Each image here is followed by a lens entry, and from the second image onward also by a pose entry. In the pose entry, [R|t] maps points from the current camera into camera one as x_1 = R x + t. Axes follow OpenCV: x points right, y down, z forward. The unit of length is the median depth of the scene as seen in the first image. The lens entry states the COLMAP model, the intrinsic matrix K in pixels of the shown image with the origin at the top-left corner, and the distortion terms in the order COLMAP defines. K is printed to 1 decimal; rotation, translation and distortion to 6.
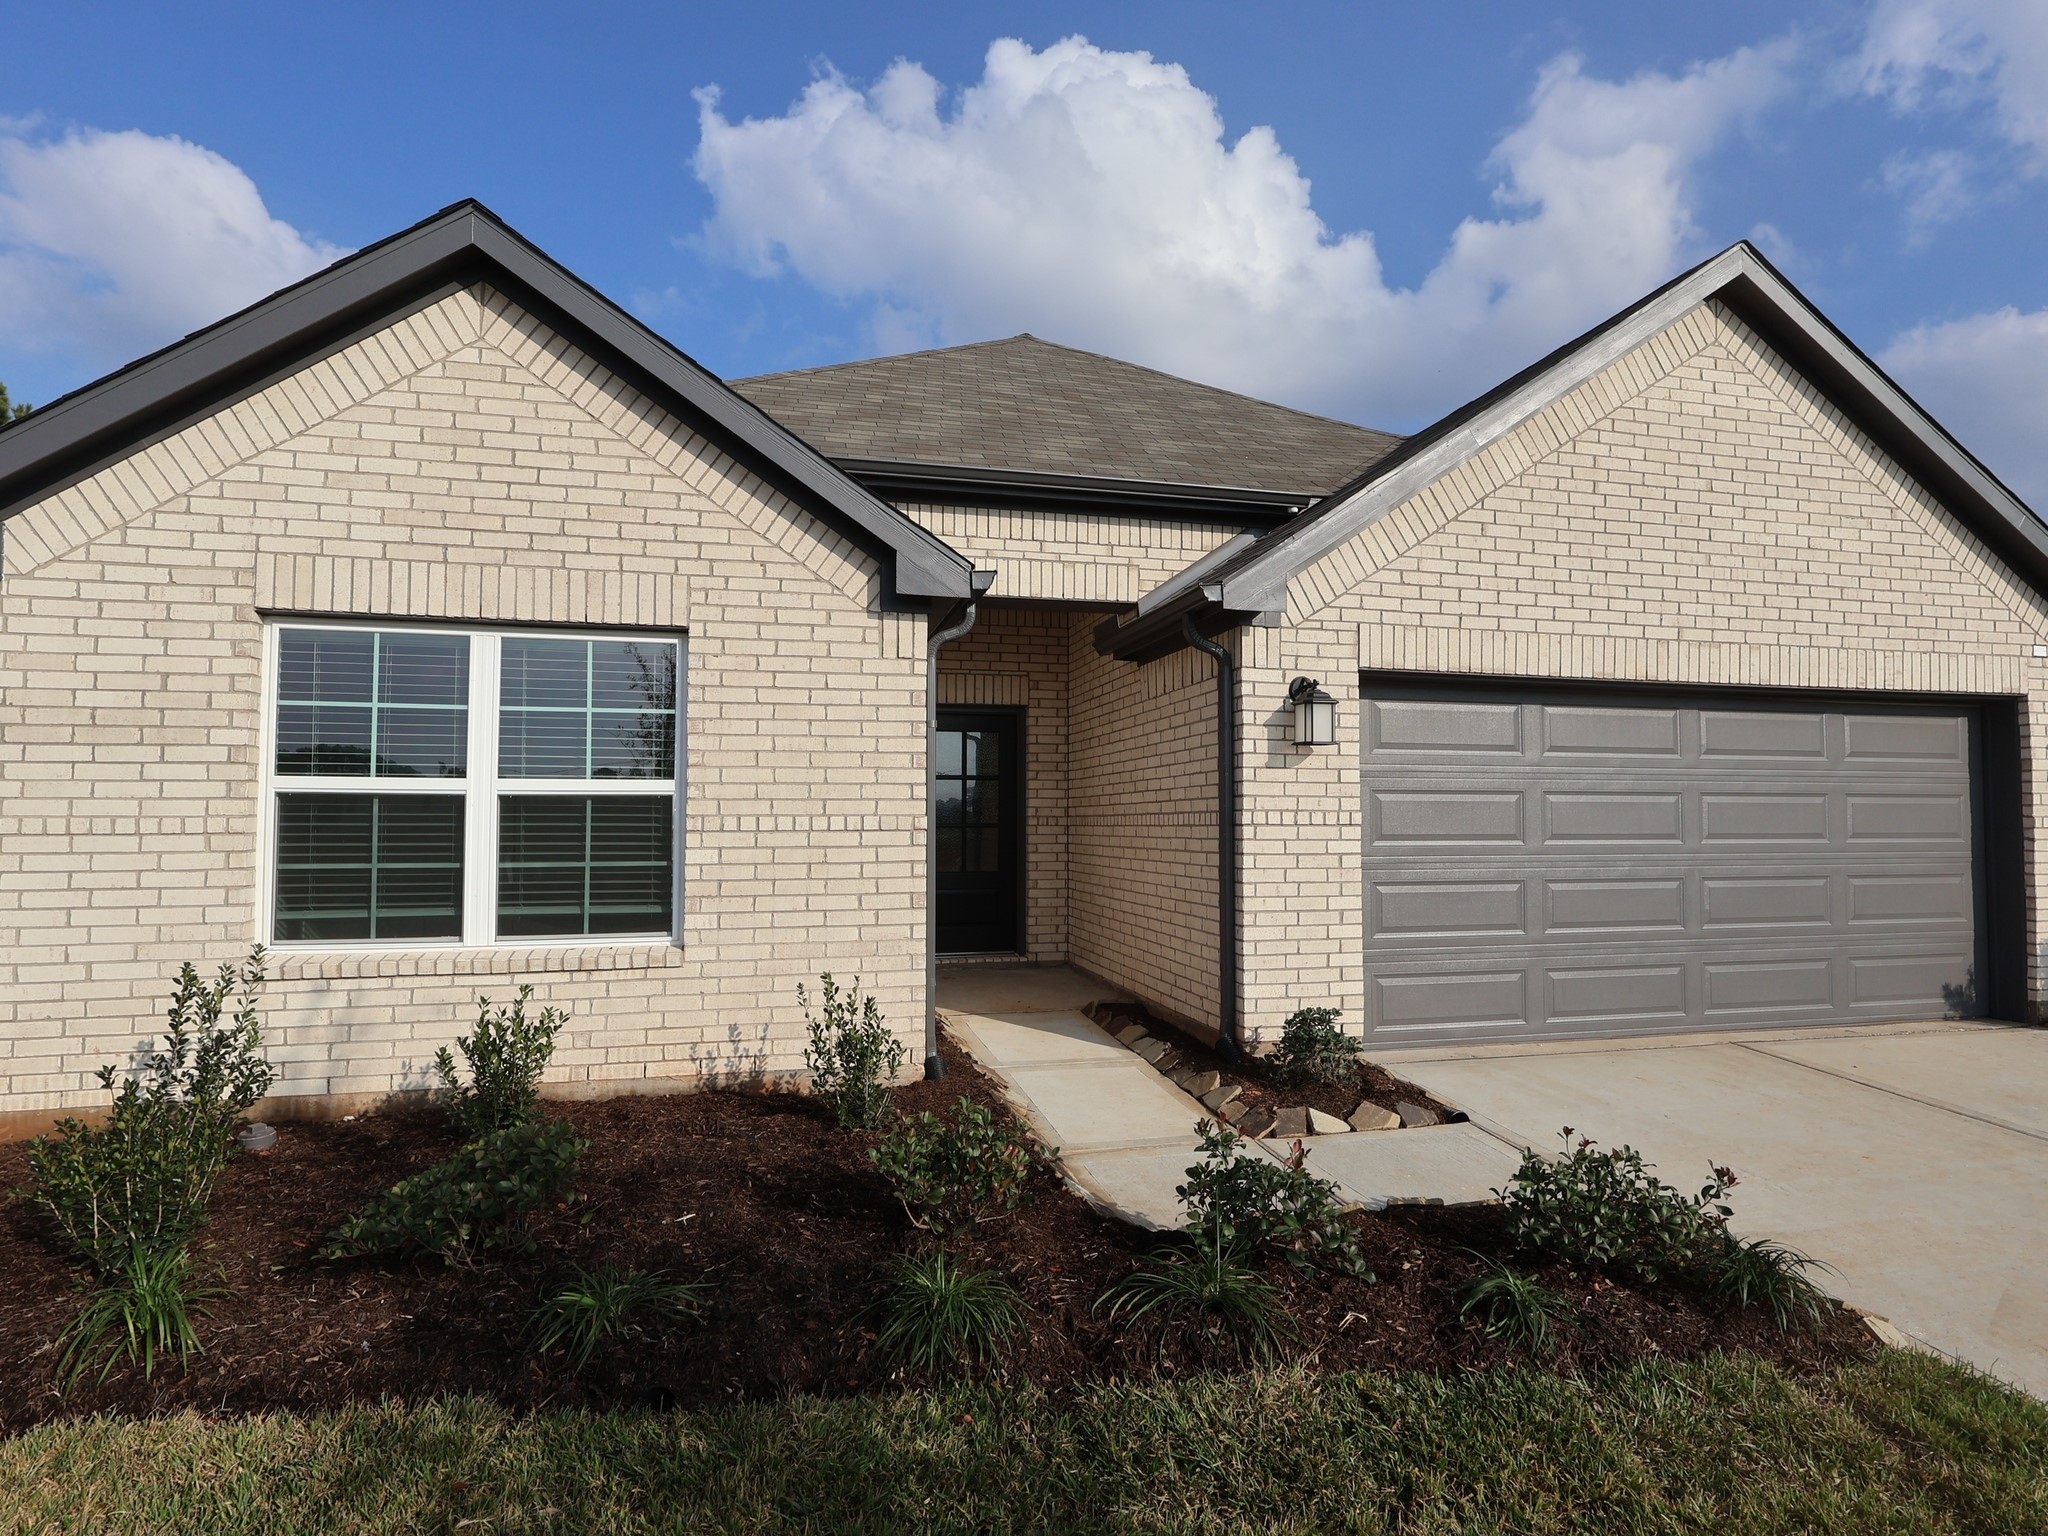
lens RADIAL K [[1060.1, 0, 1021.9], [0, 1060.1, 775.5], [0, 0, 1]] dist [-0.005075, 0.000213]
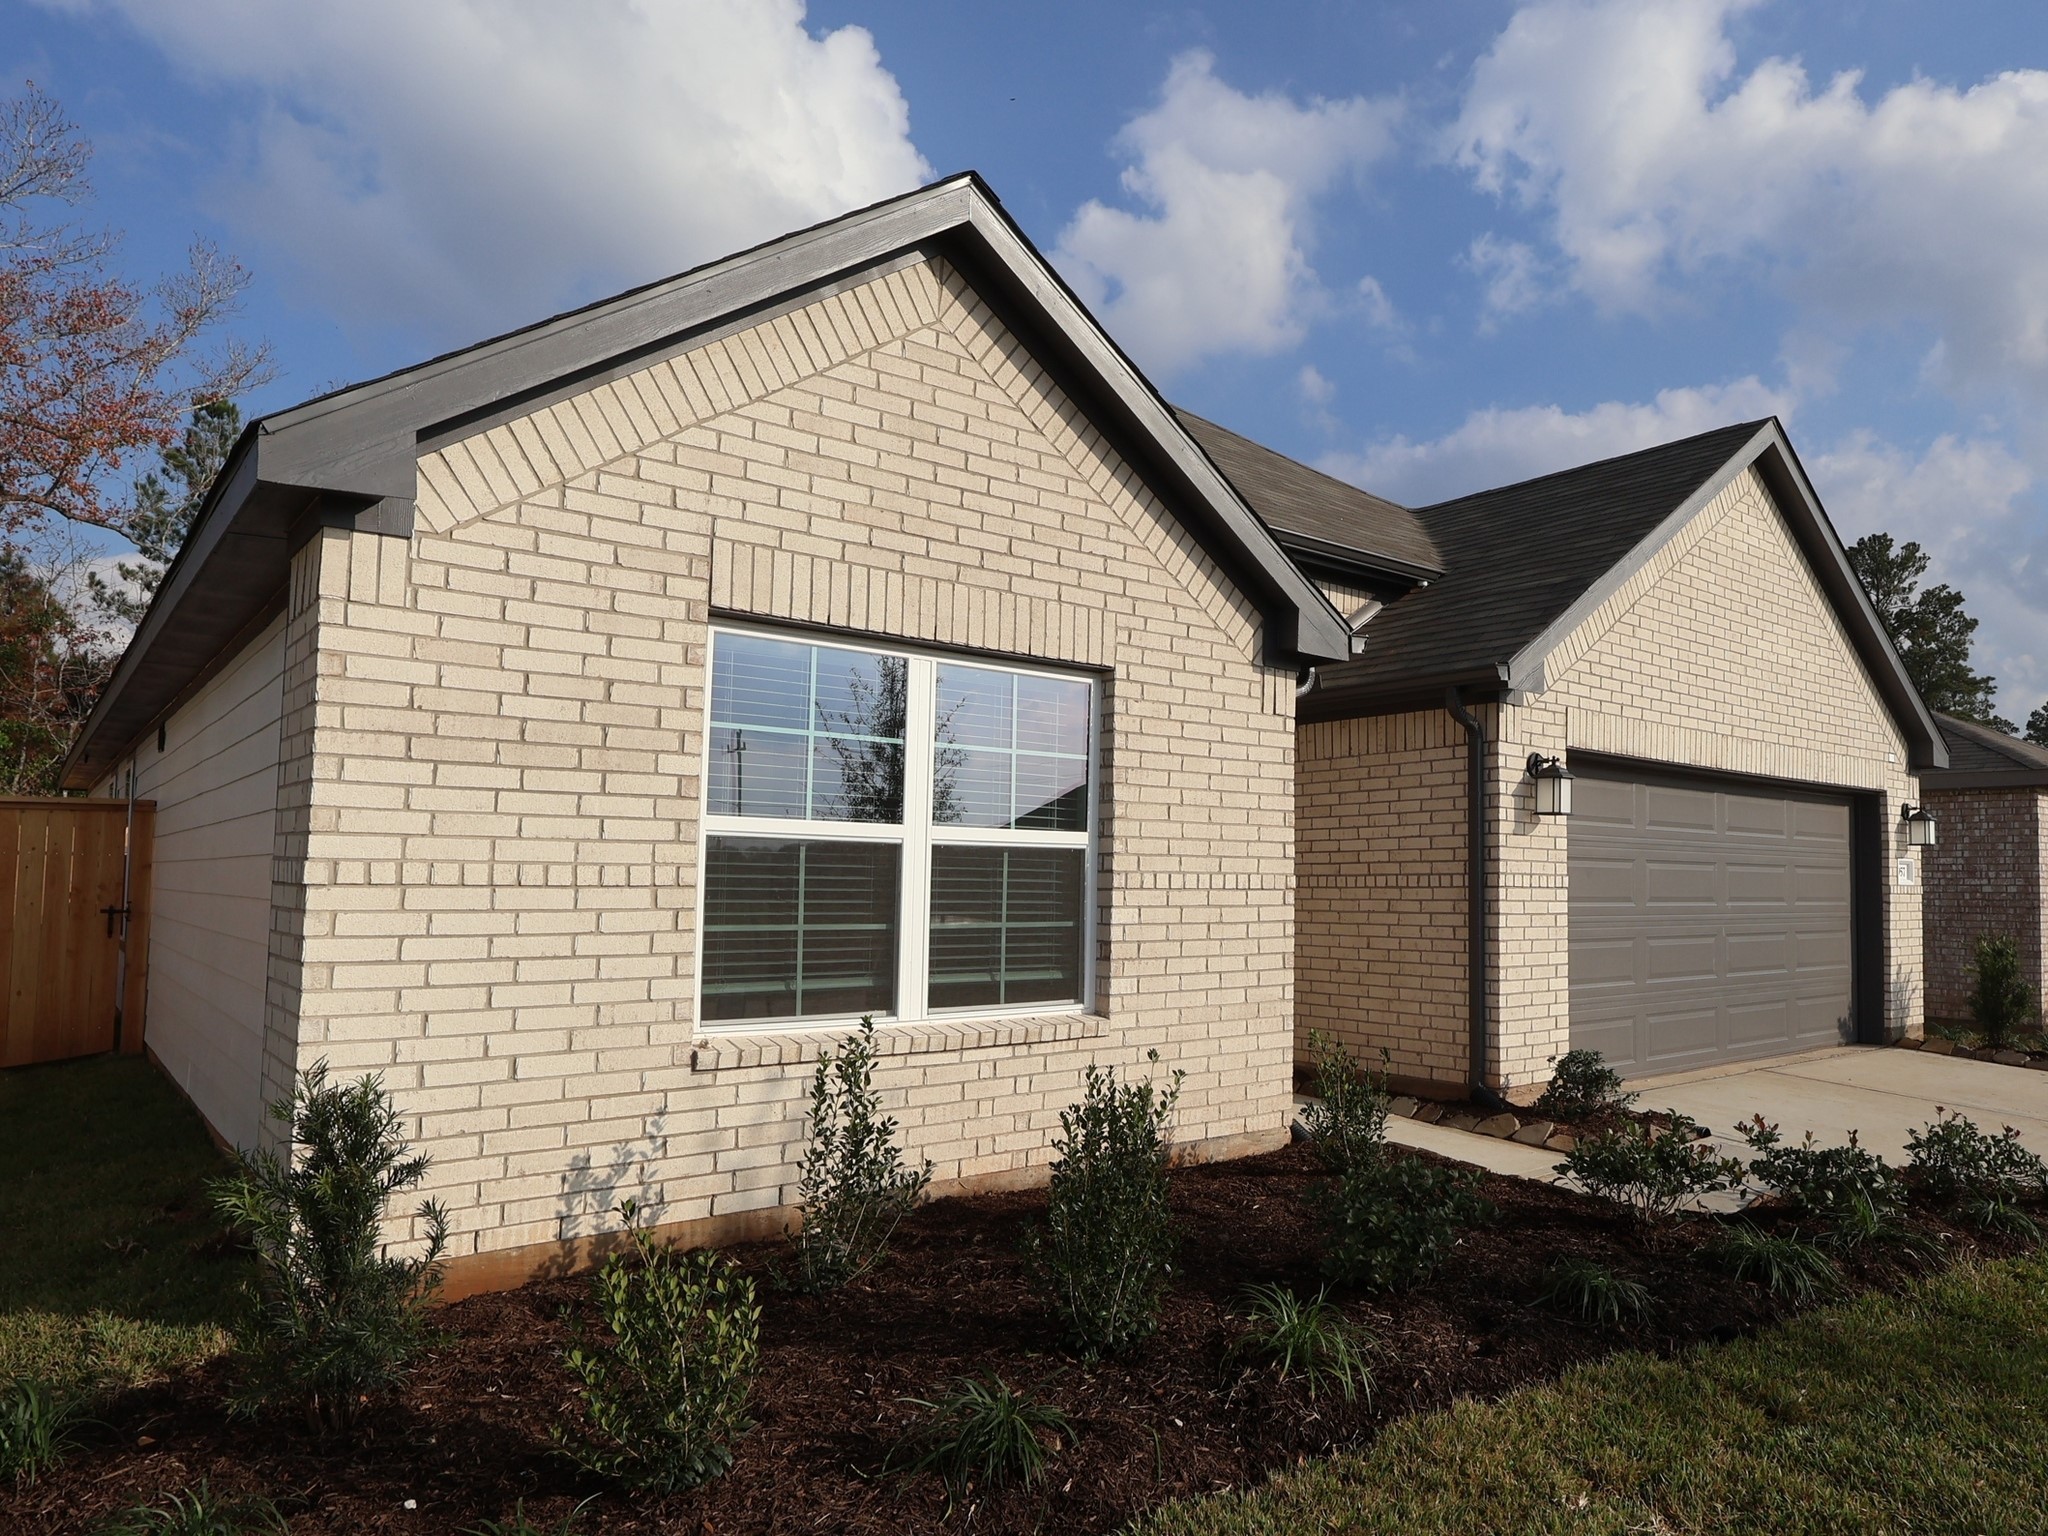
lens RADIAL K [[1420.6, 0, 1024.4], [0, 1420.6, 785.1], [0, 0, 1]] dist [-0.014147, -0.003725]
pose [[0.885930, 0.042431, 0.461873, -0.974733], [-0.031682, 0.999017, -0.031006, 0.003383], [-0.462735, 0.012837, 0.886404, -0.064474]]
